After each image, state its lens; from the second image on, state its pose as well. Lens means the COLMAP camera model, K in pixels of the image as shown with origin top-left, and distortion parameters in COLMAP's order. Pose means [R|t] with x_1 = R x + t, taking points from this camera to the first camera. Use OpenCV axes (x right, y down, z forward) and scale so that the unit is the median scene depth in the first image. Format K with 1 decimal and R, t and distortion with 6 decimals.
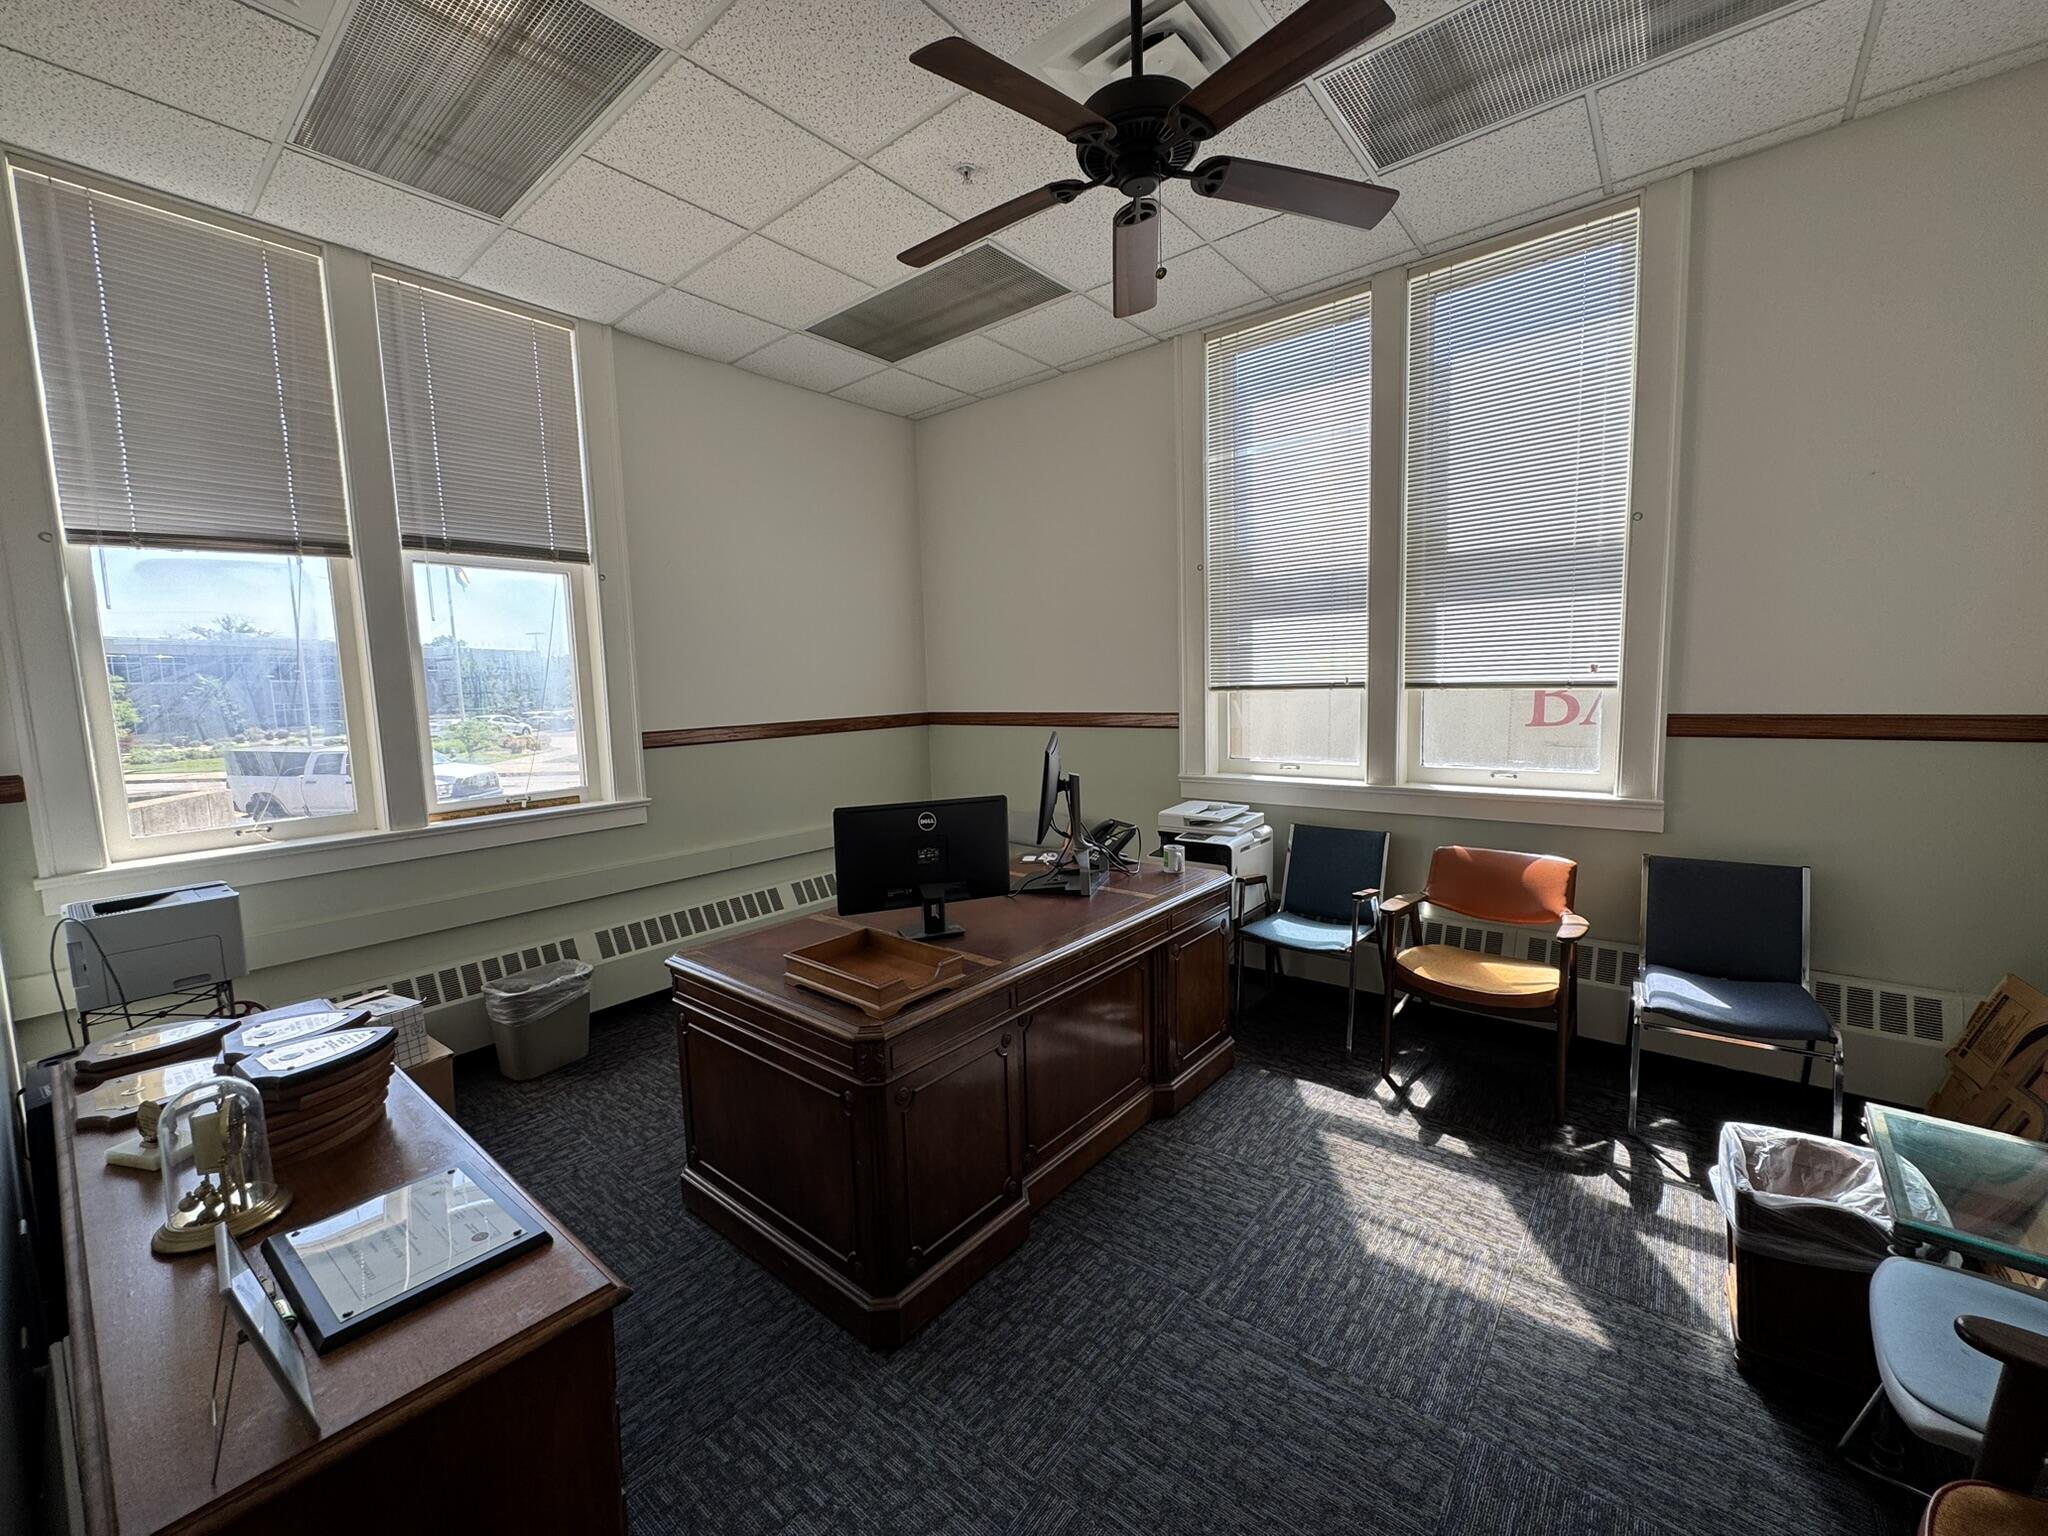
lens RADIAL K [[823.5, 0, 1015.9], [0, 823.5, 765.9], [0, 0, 1]] dist [0.001413, -0.000132]
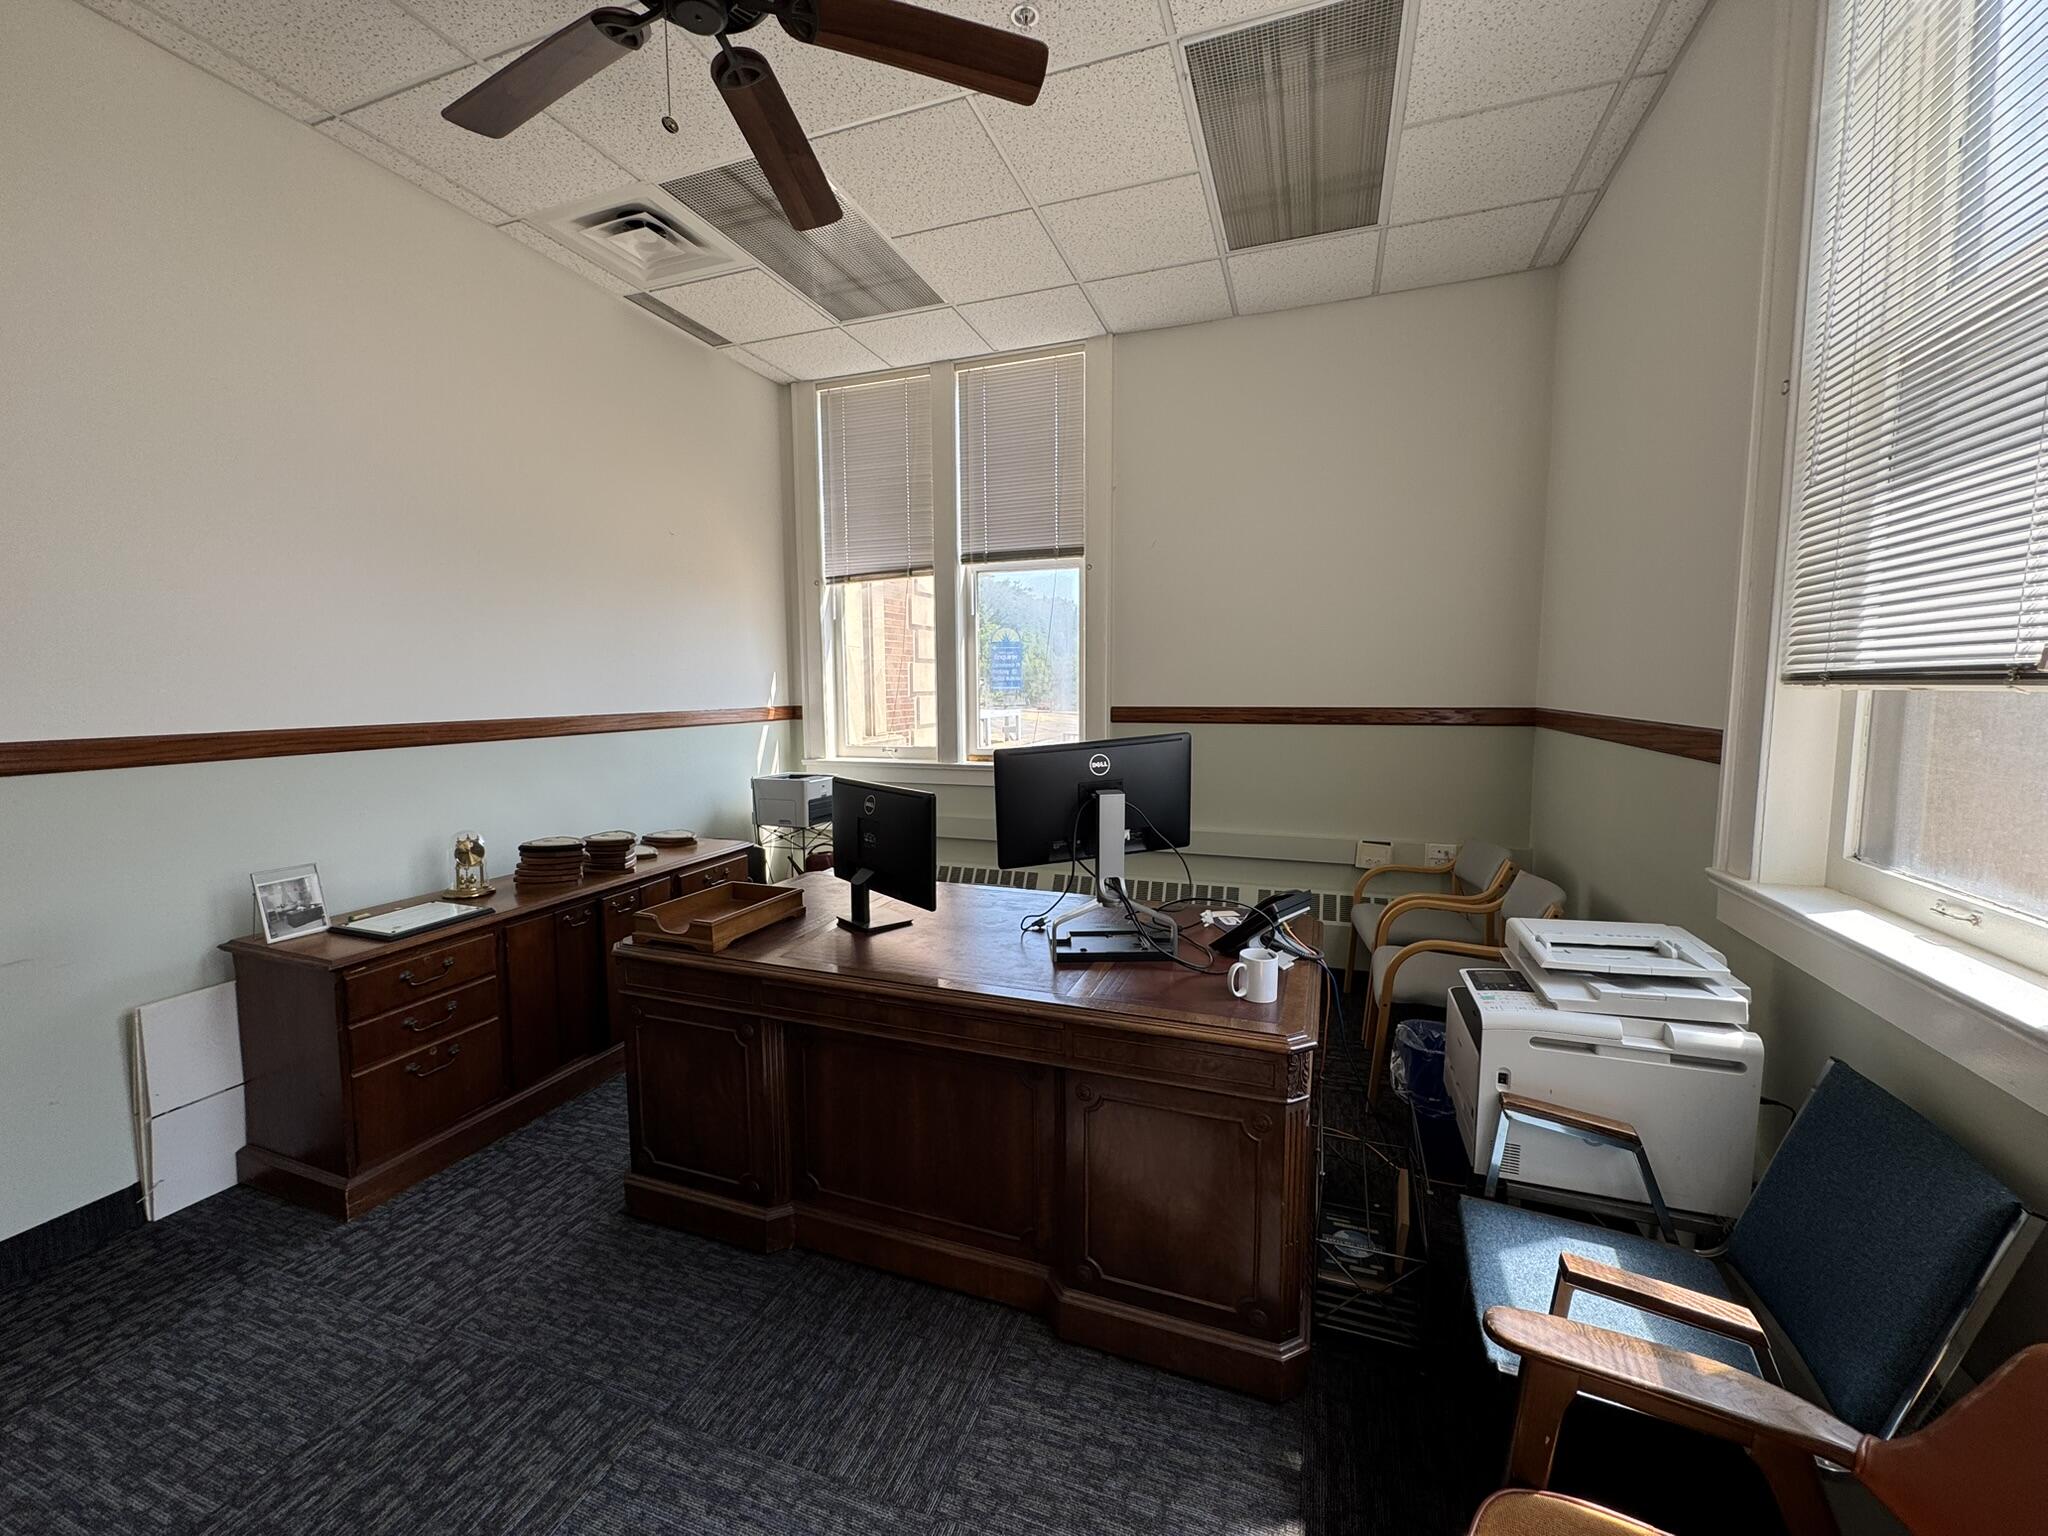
lens RADIAL K [[823.5, 0, 1014.7], [0, 823.5, 760.3], [0, 0, 1]] dist [0.001413, -0.000132]
pose [[0.330114, 0.111509, -0.937332, 0.632893], [-0.105464, 0.991138, 0.080767, -0.055685], [0.938031, 0.072192, 0.338949, 0.632348]]
